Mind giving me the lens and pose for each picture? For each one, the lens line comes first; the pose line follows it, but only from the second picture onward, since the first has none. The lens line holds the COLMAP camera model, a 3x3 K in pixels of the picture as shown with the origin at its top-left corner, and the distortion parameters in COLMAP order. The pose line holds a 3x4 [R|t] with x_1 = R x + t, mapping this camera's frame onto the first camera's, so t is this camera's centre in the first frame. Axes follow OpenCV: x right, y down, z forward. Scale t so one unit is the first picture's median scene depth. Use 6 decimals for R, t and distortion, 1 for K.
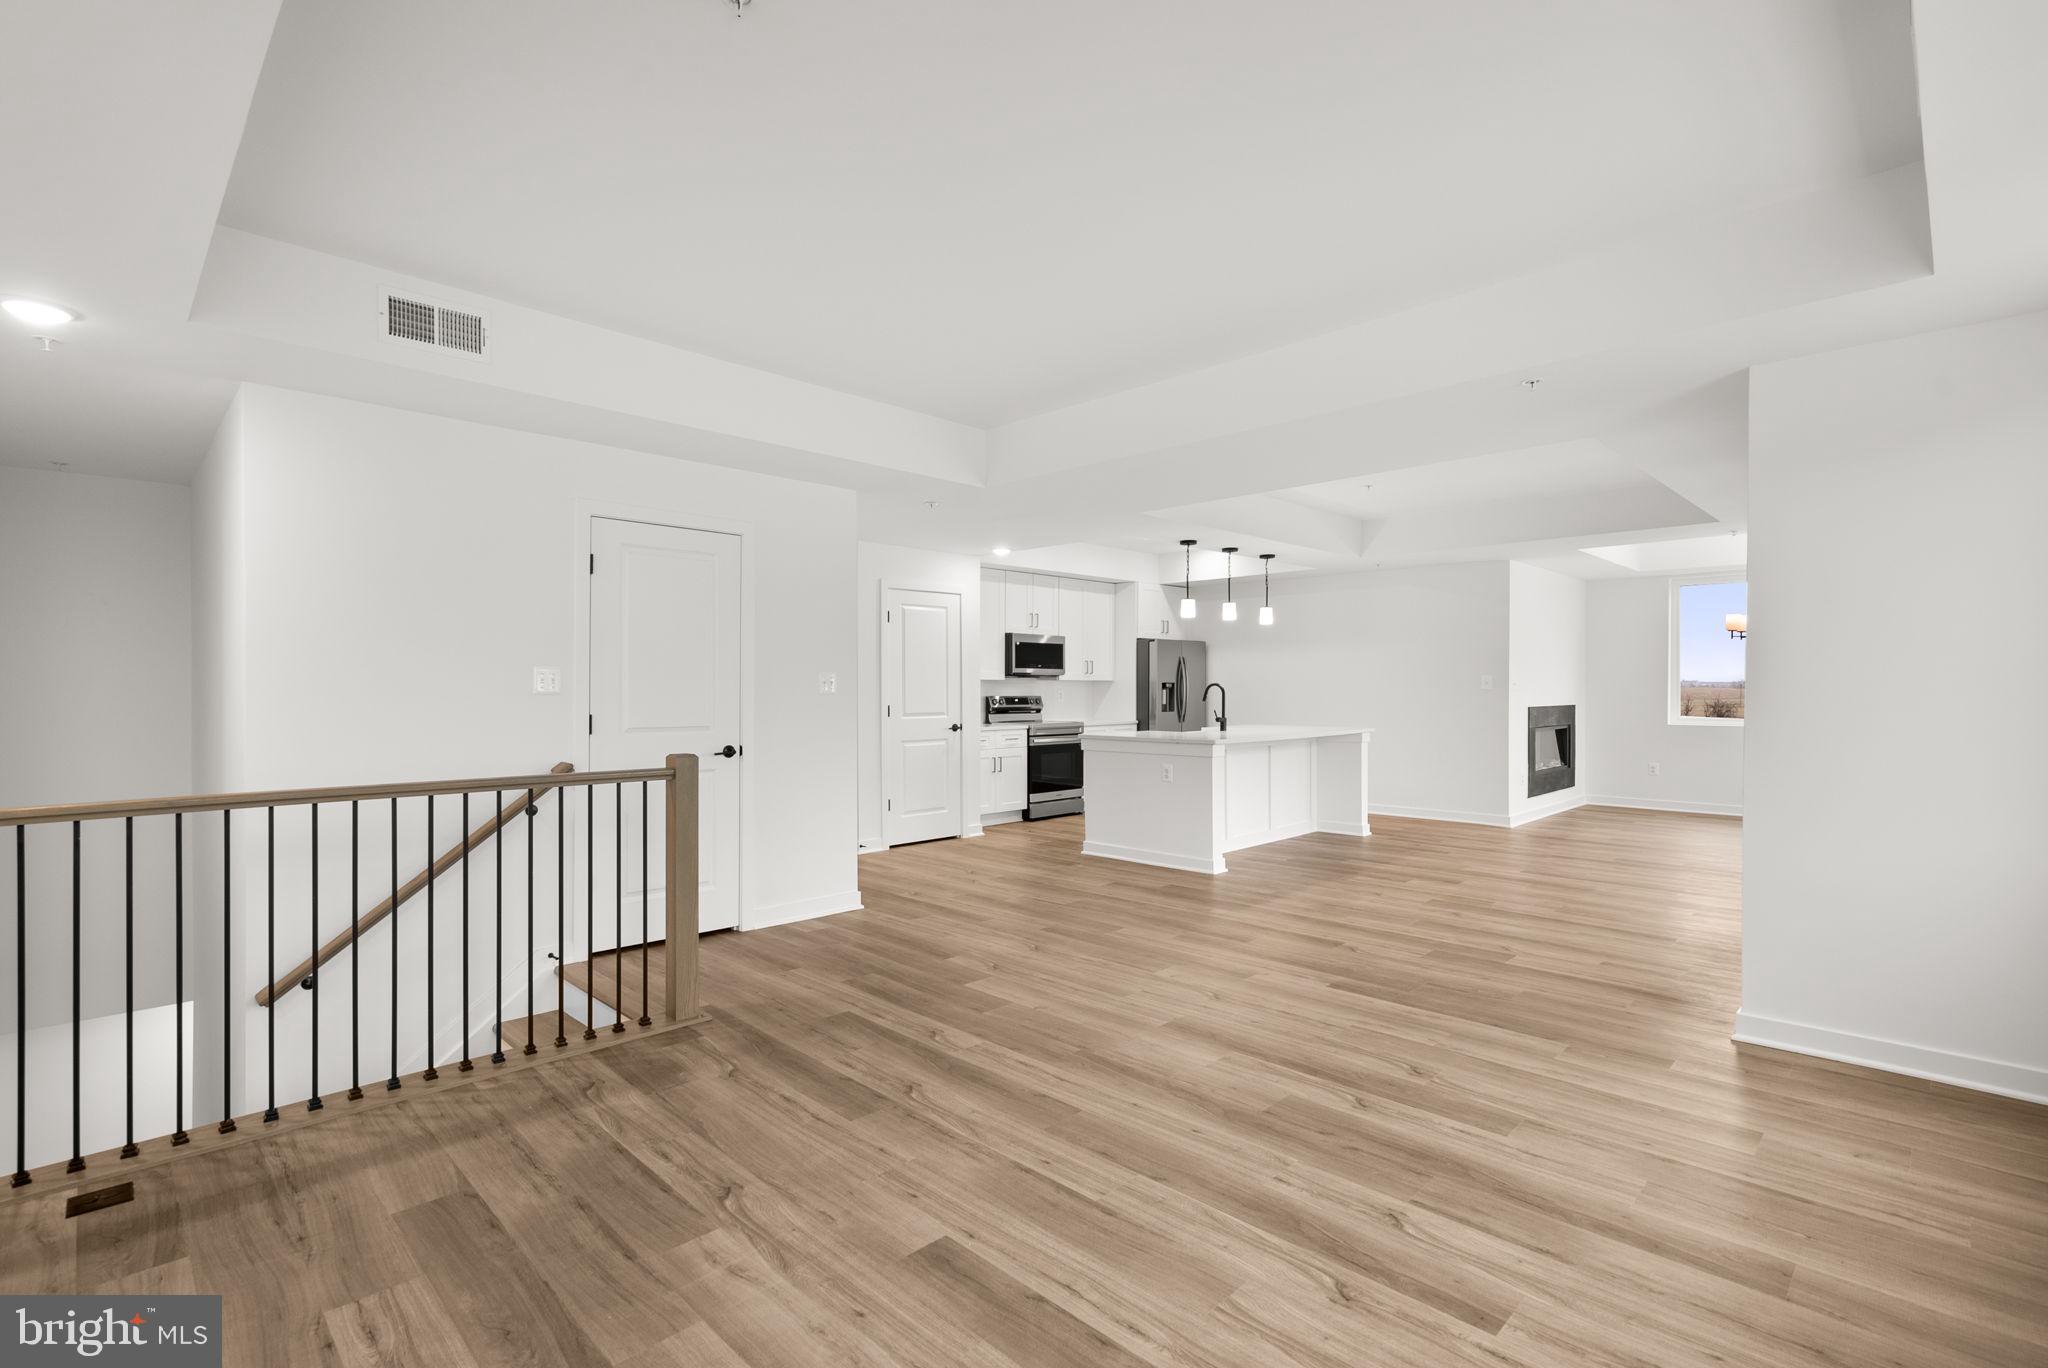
lens RADIAL K [[933.9, 0, 1016.9], [0, 933.9, 694.1], [0, 0, 1]] dist [-0.008269, 0.002979]
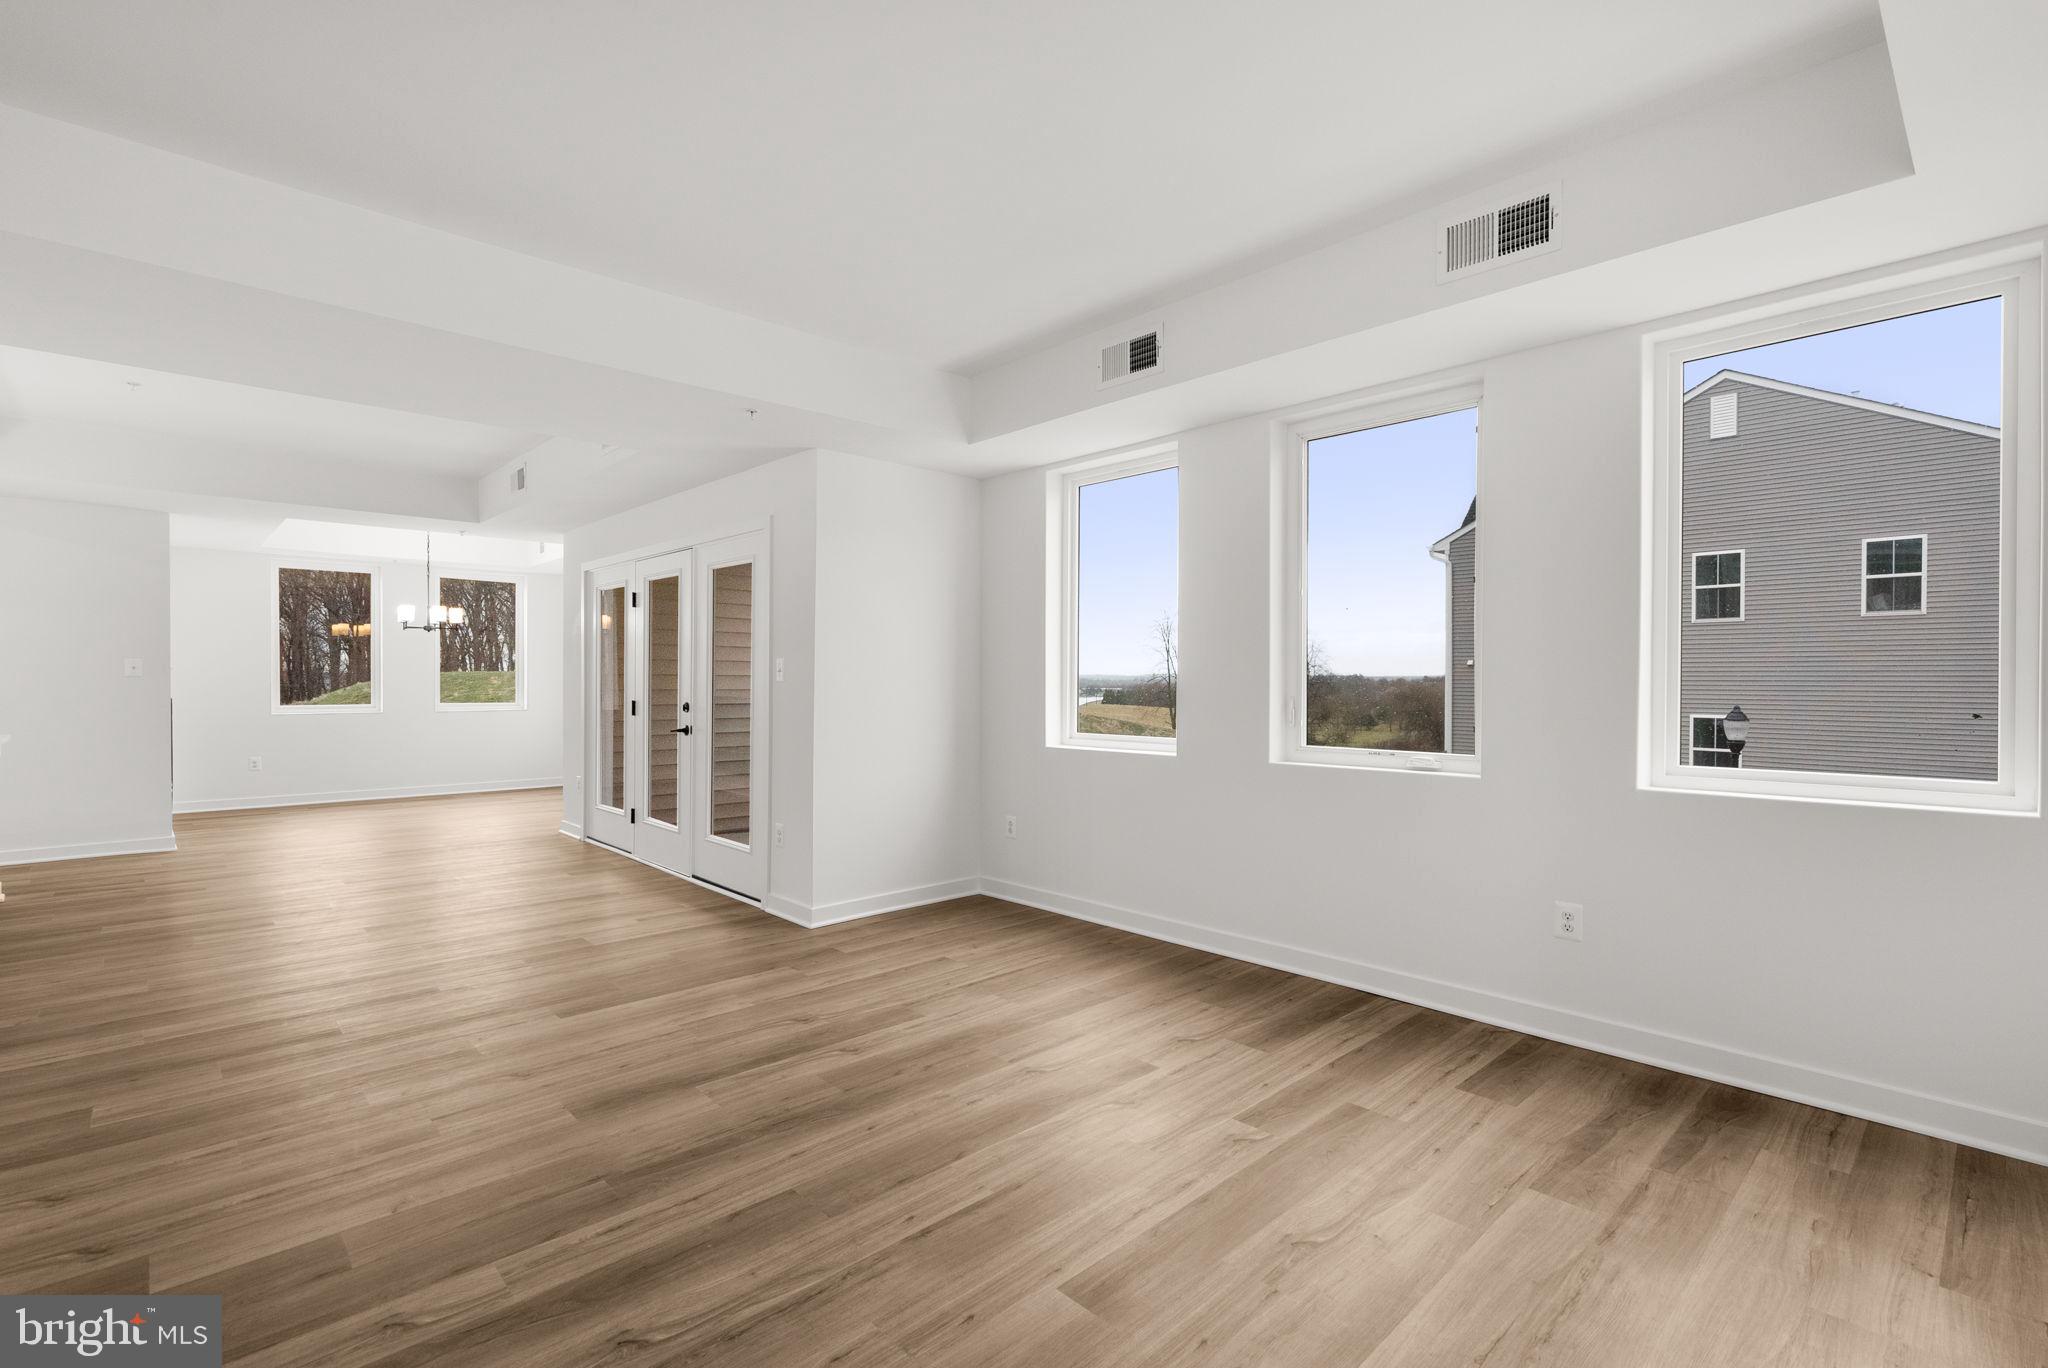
lens RADIAL K [[933.9, 0, 1035.8], [0, 933.9, 681.1], [0, 0, 1]] dist [-0.008269, 0.002979]
pose [[0.018407, -0.000919, 0.999830, -0.677876], [0.002045, 0.999998, 0.000882, 0.001521], [-0.999828, 0.002028, 0.018409, 0.705340]]
